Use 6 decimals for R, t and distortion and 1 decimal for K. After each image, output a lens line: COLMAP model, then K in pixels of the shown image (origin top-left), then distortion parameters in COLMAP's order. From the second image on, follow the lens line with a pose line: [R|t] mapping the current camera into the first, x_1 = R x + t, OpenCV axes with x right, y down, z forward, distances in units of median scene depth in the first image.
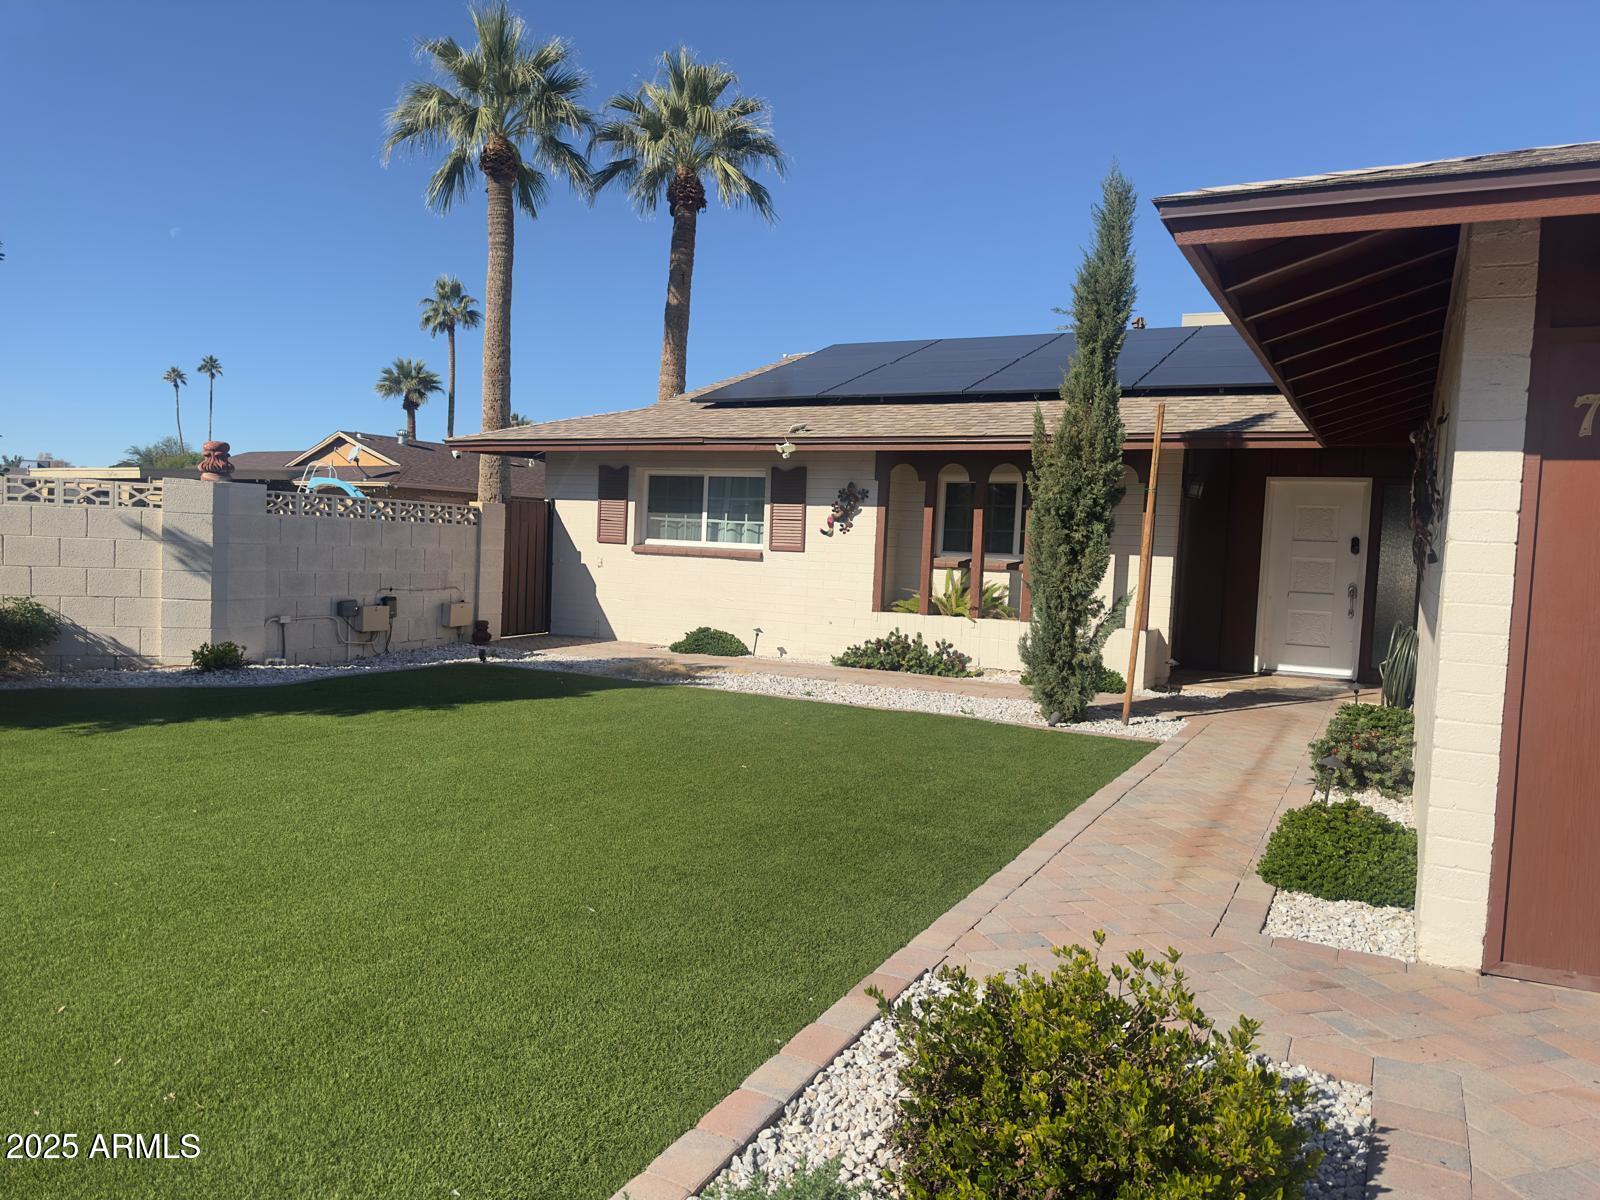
lens RADIAL K [[1122.5, 0, 800.0], [0, 1122.5, 600.0], [0, 0, 1]] dist [0.210320, -0.388671]
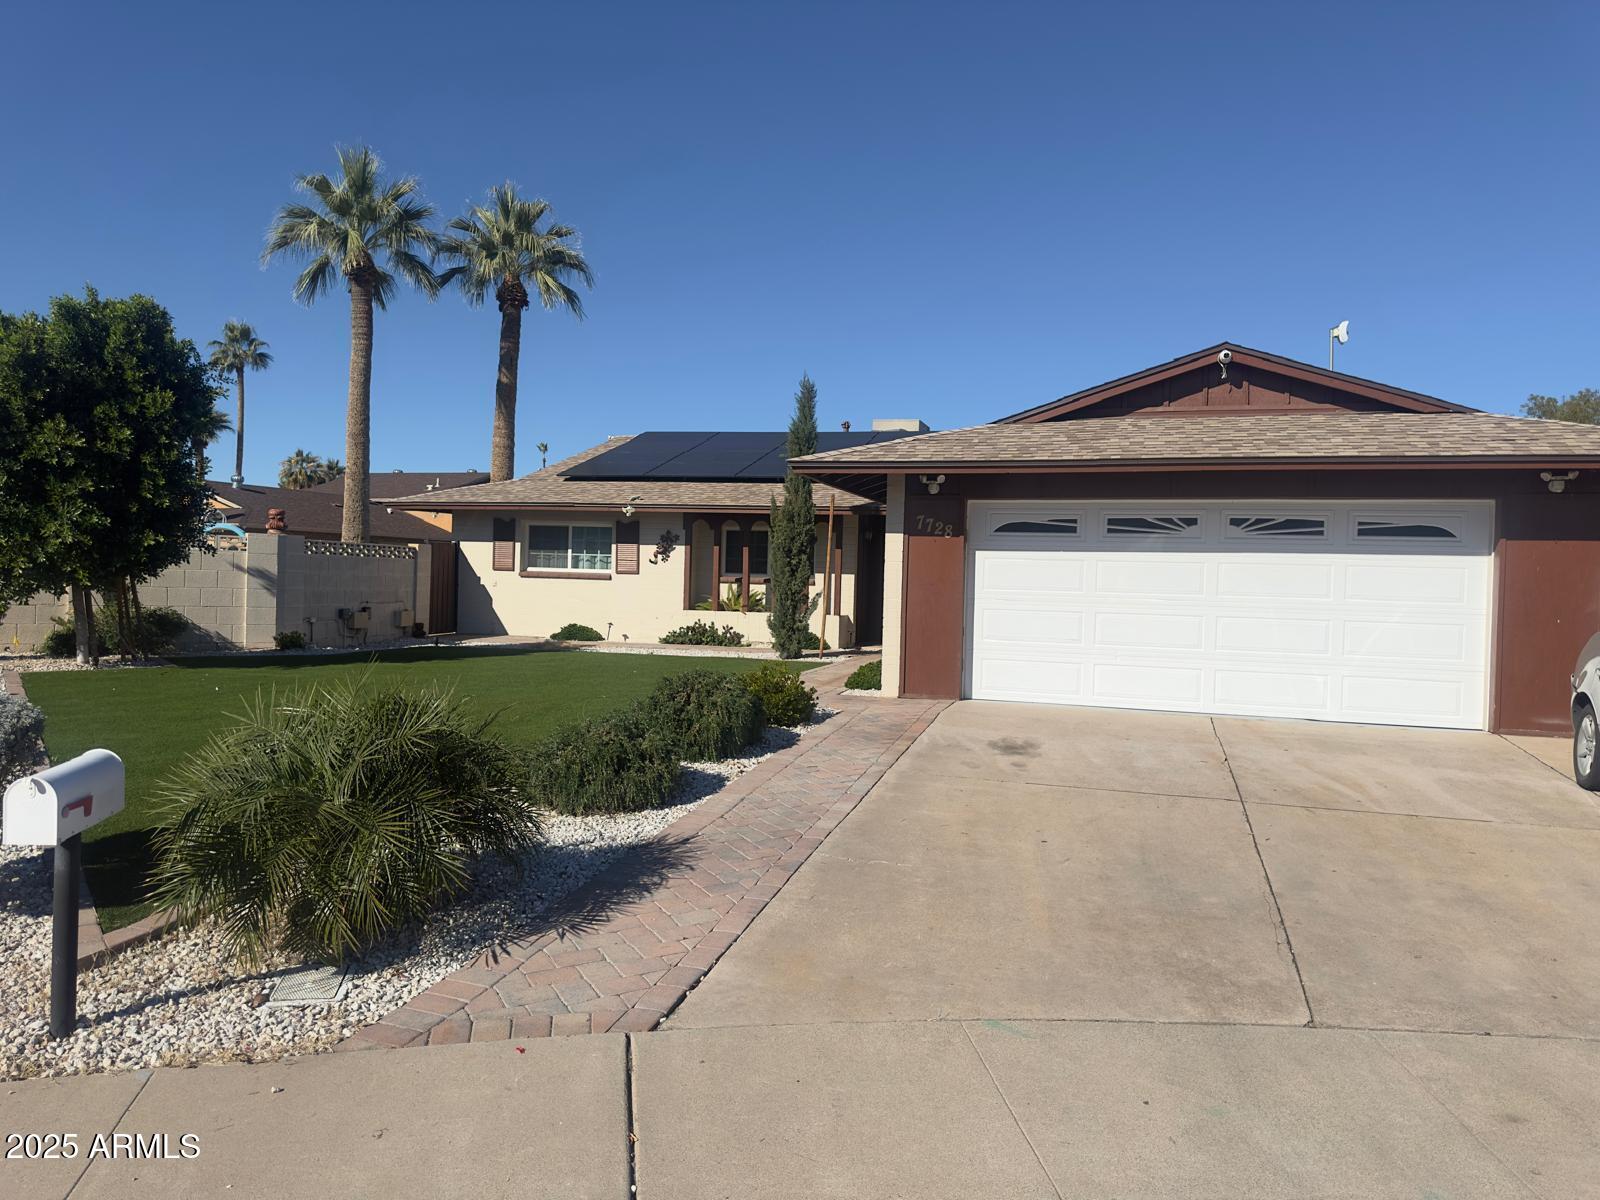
lens RADIAL K [[1122.5, 0, 800.0], [0, 1122.5, 600.0], [0, 0, 1]] dist [0.210320, -0.388671]
pose [[0.981170, -0.018423, 0.192265, -0.076248], [0.023519, 0.999429, -0.024253, 0.036361], [-0.191709, 0.028318, 0.981043, -0.579919]]
